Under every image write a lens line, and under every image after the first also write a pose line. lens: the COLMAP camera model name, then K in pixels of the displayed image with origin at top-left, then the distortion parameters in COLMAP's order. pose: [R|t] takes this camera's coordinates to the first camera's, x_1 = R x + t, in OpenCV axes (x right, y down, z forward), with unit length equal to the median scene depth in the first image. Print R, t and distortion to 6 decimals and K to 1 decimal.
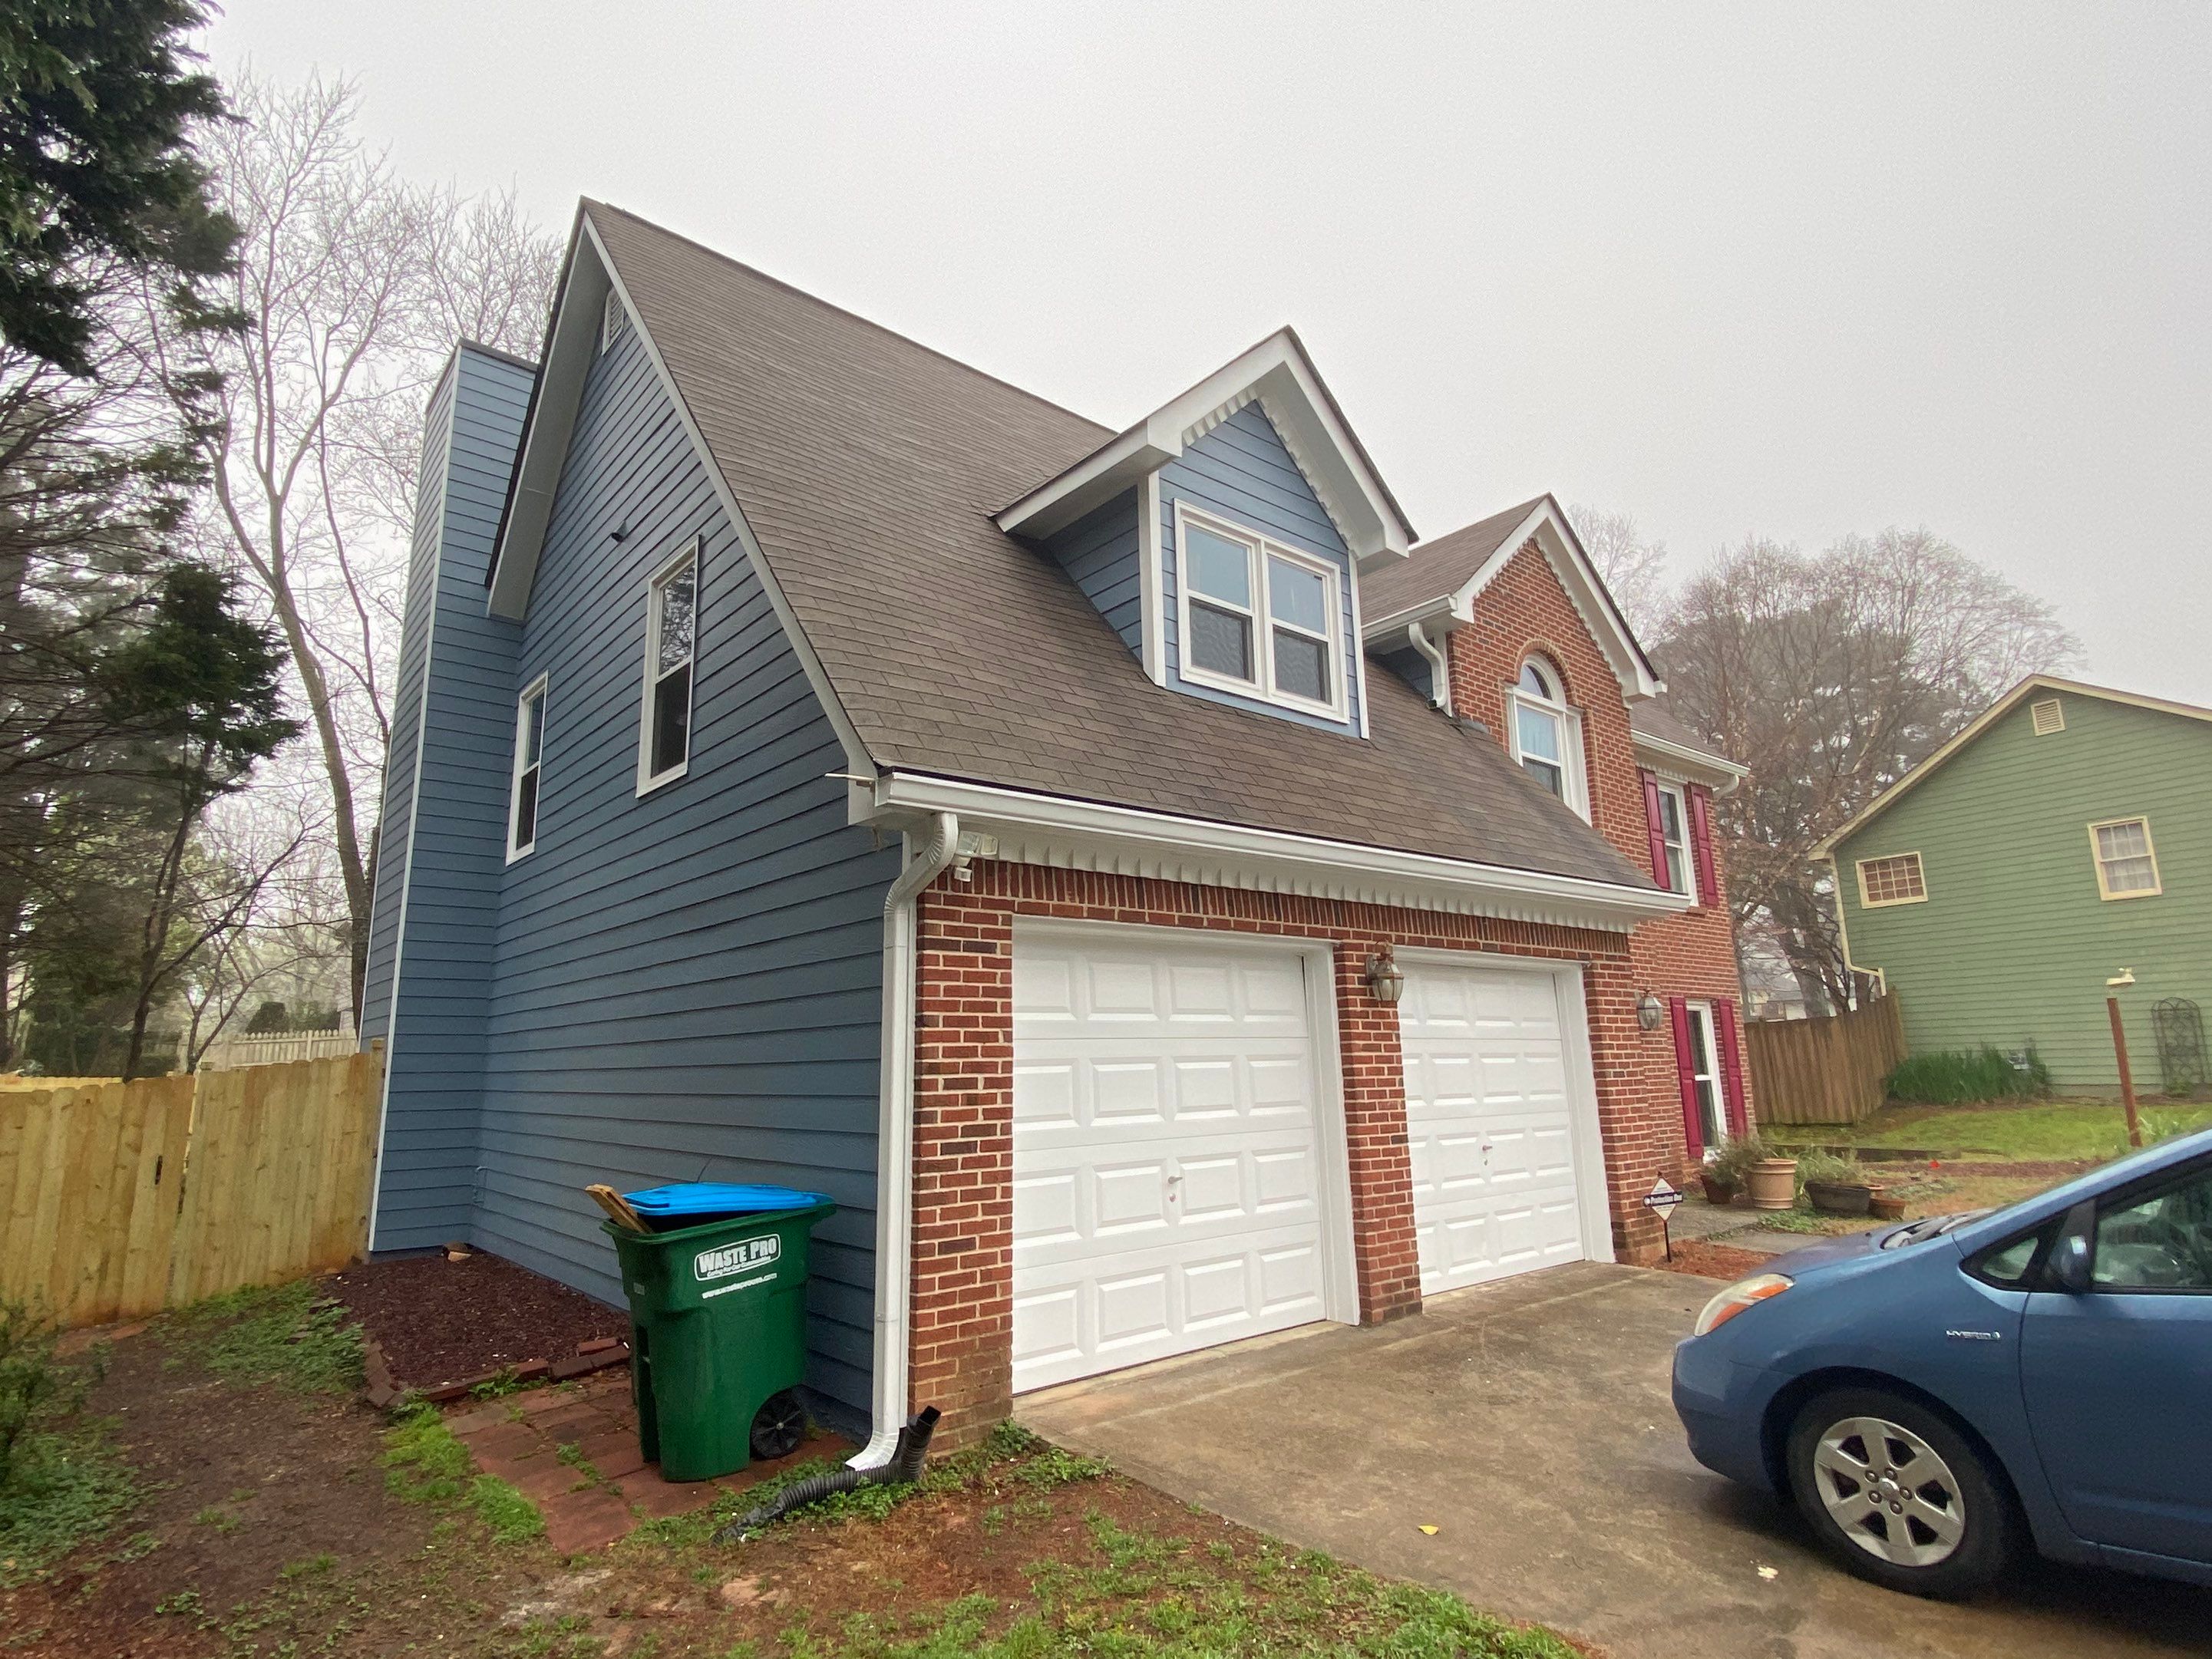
lens RADIAL K [[1159.9, 0, 1111.5], [0, 1159.9, 818.3], [0, 0, 1]] dist [0.030015, -0.024438]
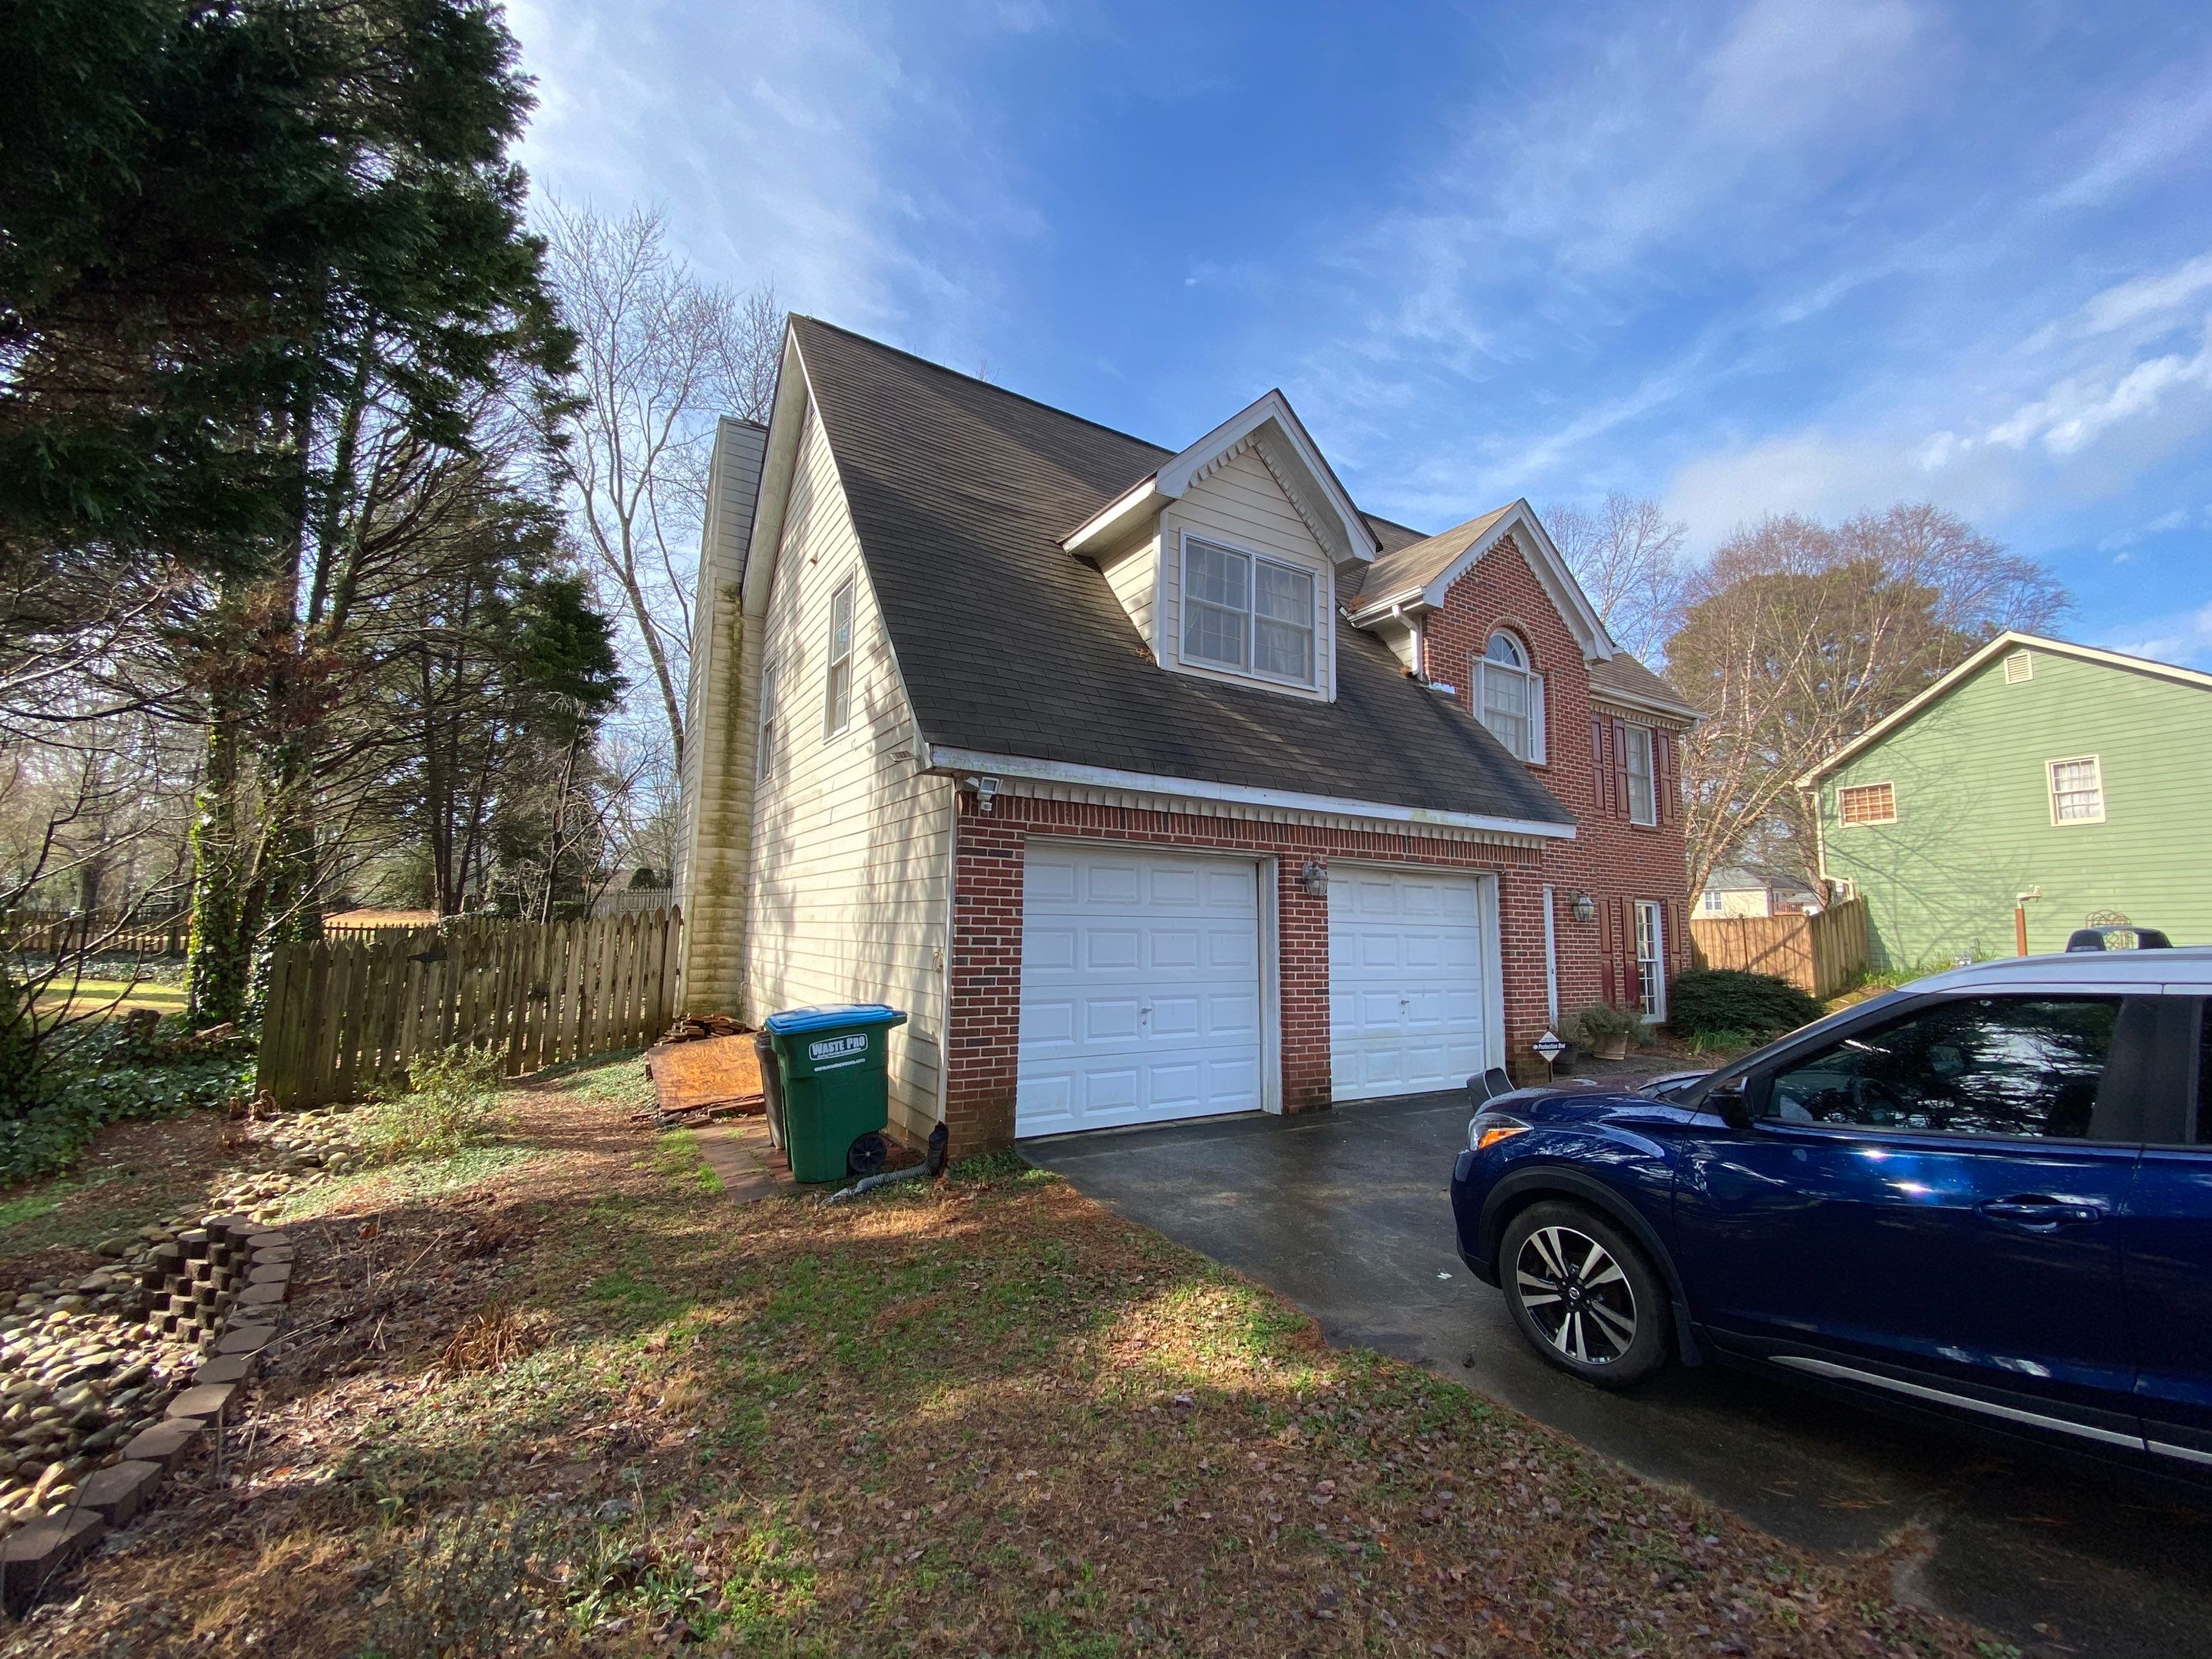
lens RADIAL K [[899.0, 0, 1106.0], [0, 899.0, 829.5], [0, 0, 1]] dist [-0.000312, -0.000234]
pose [[0.988352, 0.018983, -0.150997, 0.149095], [-0.004548, 0.995431, 0.095376, -0.024468], [0.152117, -0.093578, 0.983922, -0.098614]]
